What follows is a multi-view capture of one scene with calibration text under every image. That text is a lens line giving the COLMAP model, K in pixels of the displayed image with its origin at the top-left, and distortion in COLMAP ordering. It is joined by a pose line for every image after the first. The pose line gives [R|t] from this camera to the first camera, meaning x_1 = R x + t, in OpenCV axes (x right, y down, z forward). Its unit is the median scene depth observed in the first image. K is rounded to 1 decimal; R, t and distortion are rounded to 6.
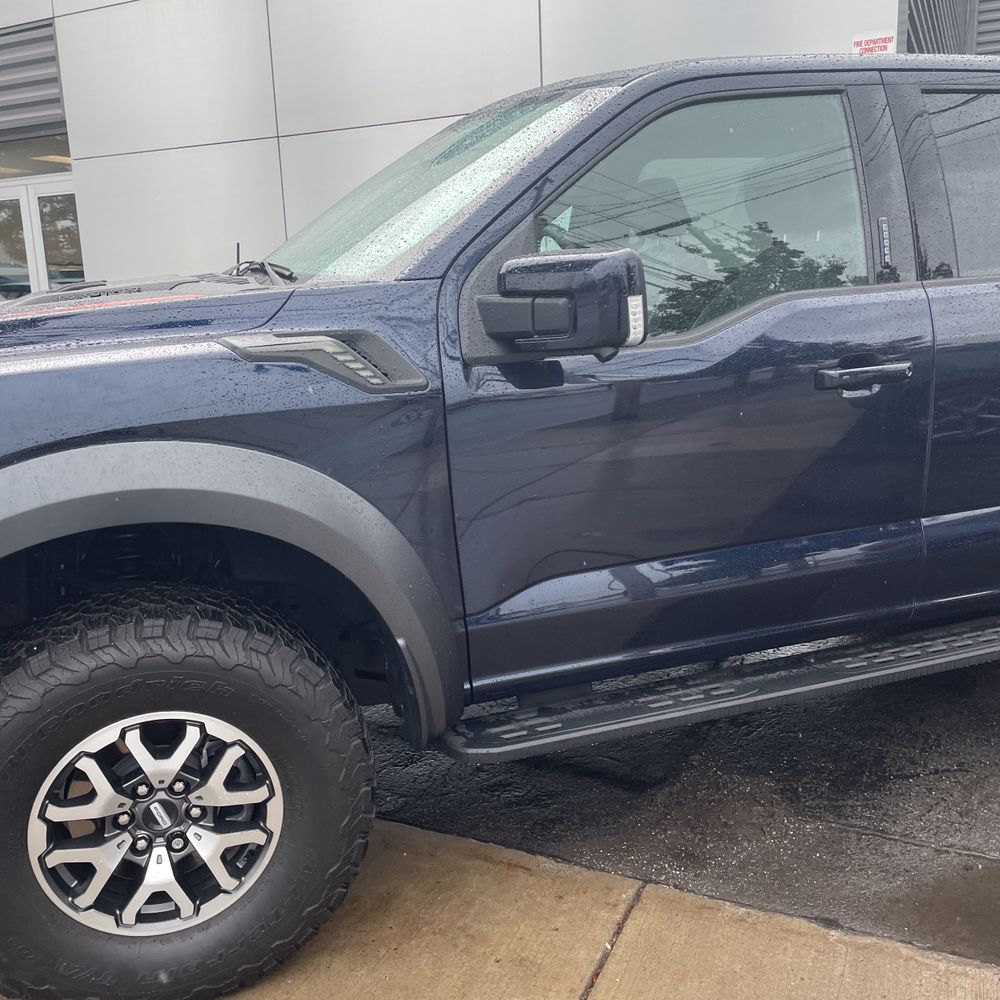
lens RADIAL K [[1008.4, 0, 500.5], [0, 1008.4, 490.8], [0, 0, 1]] dist [0.096896, -0.142926]
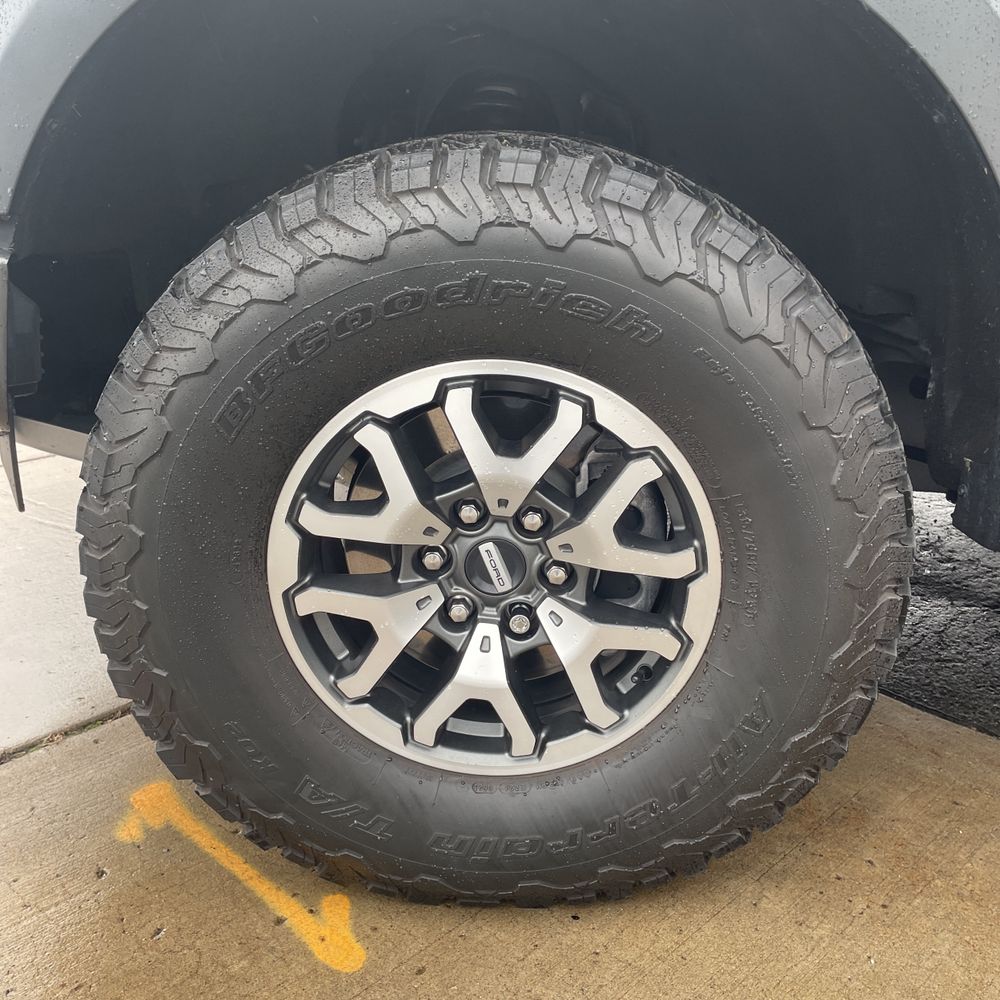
lens RADIAL K [[1018.9, 0, 505.5], [0, 1018.9, 497.6], [0, 0, 1]] dist [0.095845, -0.134860]
pose [[0.931935, 0.149870, -0.330206, -0.155064], [-0.105882, 0.983379, 0.147497, 0.201731], [0.346823, -0.102495, 0.932313, 0.503451]]
